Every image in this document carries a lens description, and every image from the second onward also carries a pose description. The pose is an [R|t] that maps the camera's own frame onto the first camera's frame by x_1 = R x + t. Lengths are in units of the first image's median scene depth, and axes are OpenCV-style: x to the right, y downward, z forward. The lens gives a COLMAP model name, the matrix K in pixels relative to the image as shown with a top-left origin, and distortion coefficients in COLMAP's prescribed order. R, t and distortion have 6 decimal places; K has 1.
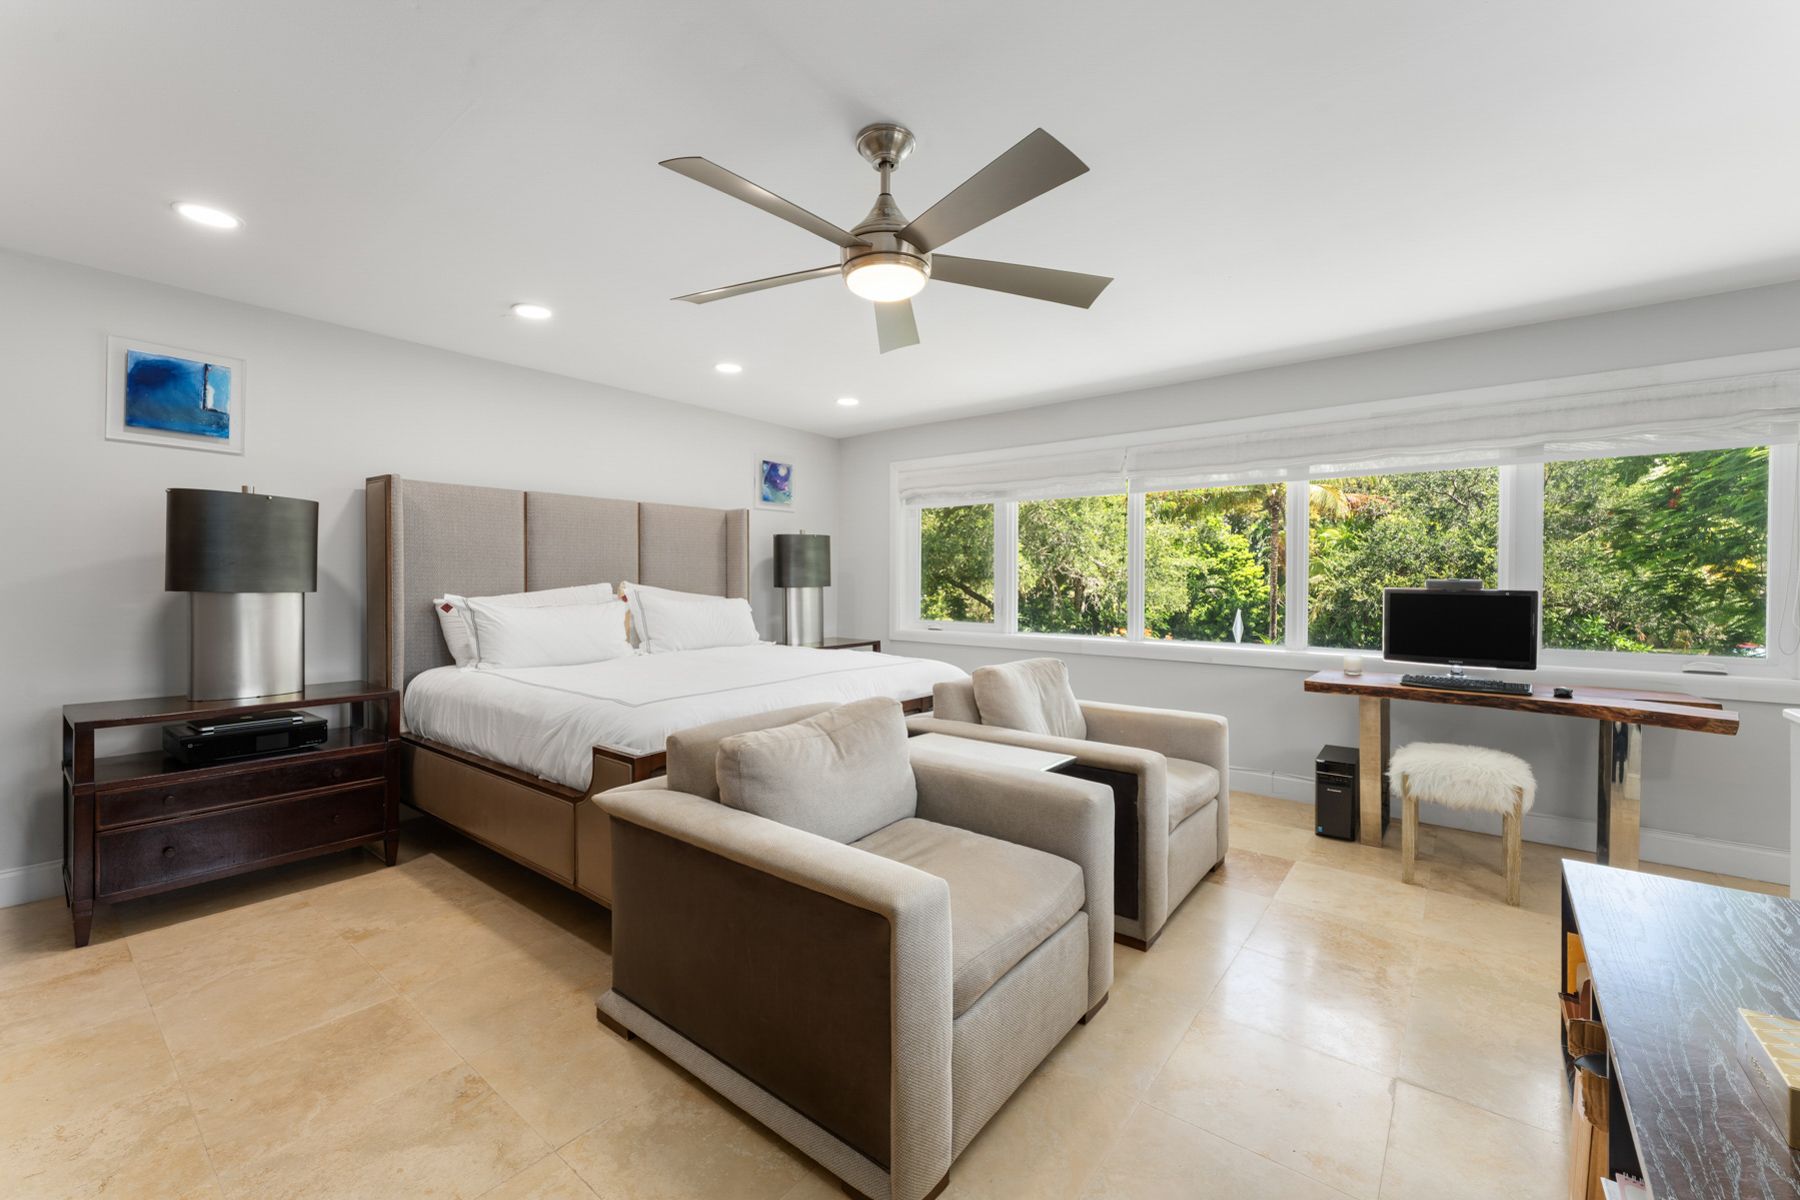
lens RADIAL K [[724.8, 0, 900.0], [0, 724.8, 600.0], [0, 0, 1]] dist [-0.002149, -0.000202]
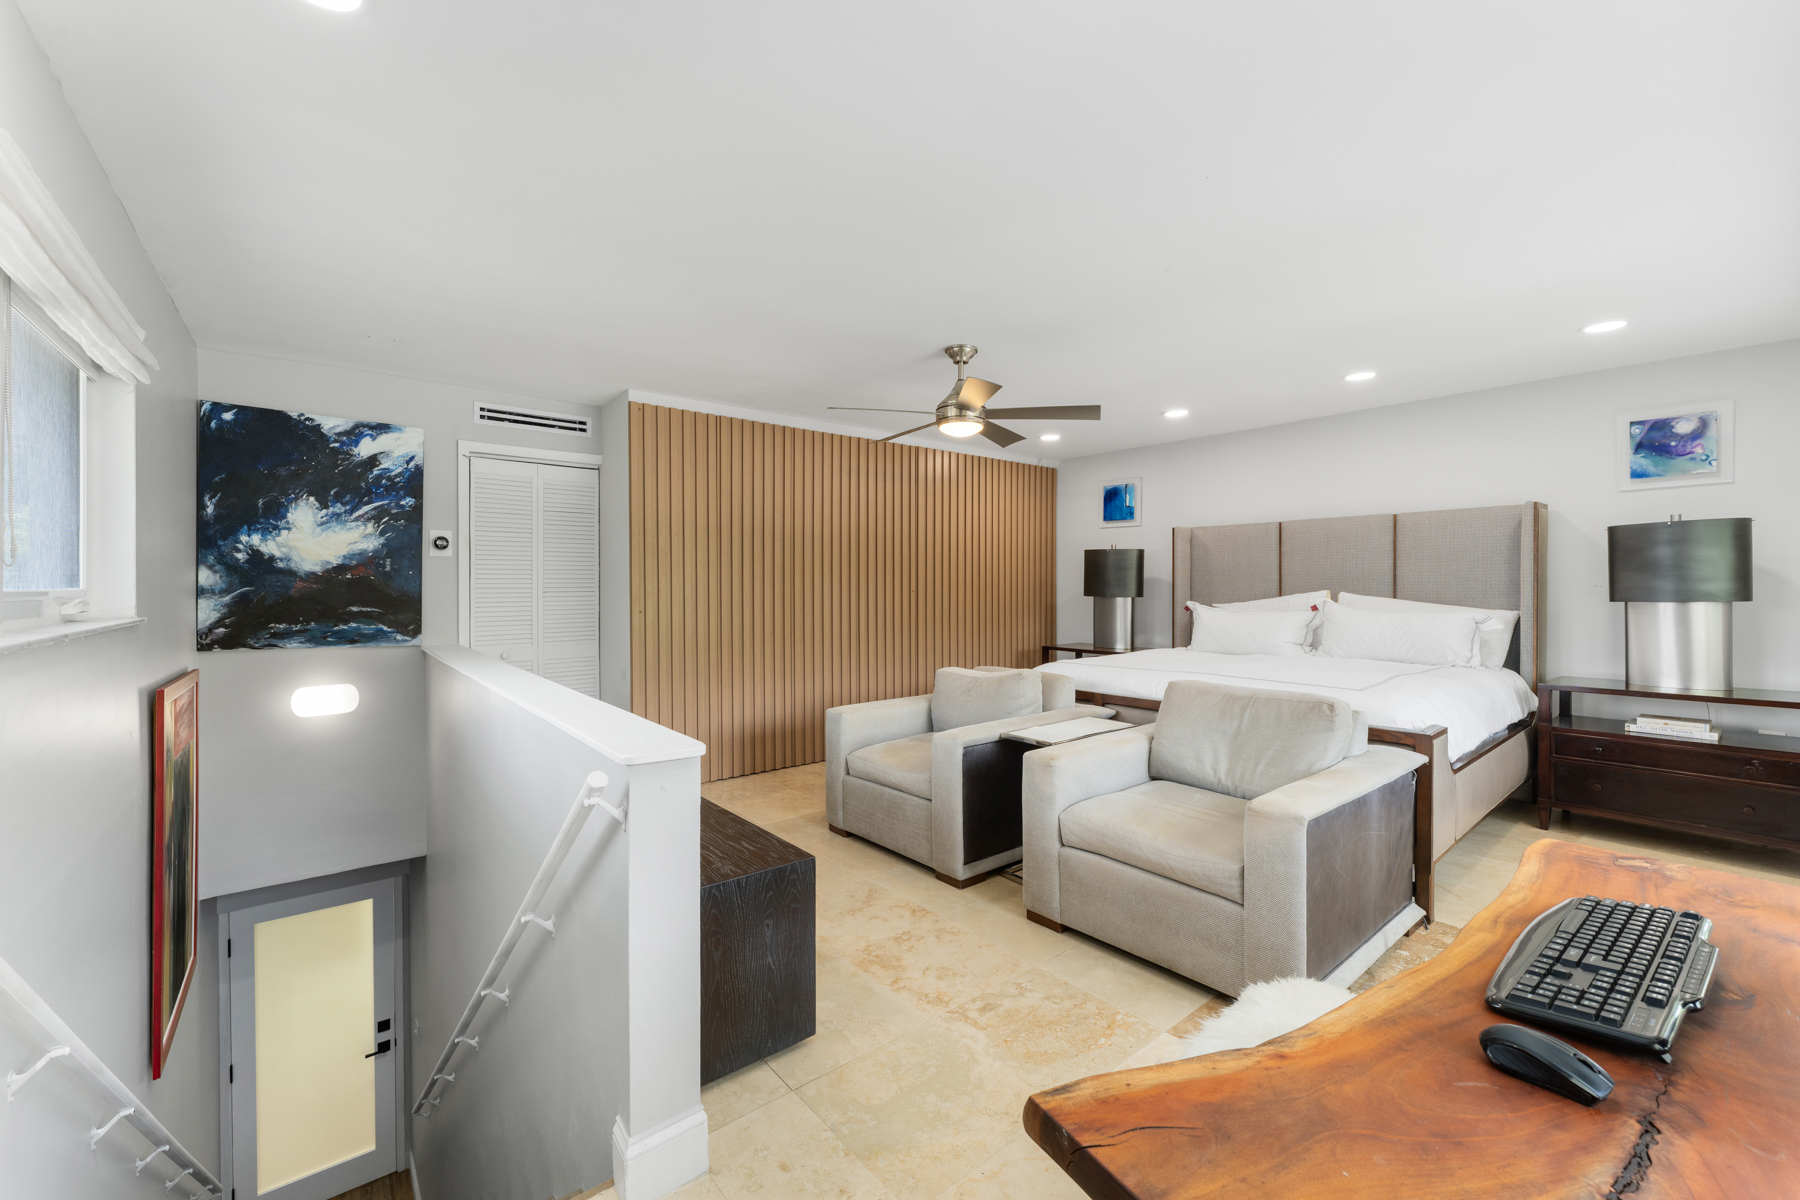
lens RADIAL K [[759.8, 0, 900.0], [0, 759.8, 600.0], [0, 0, 1]] dist [-0.000181, -0.000044]
pose [[-0.210529, 0.004188, -0.977579, 1.174847], [-0.032187, 0.999419, 0.011214, -0.008322], [0.977058, 0.033826, -0.210272, 0.803035]]
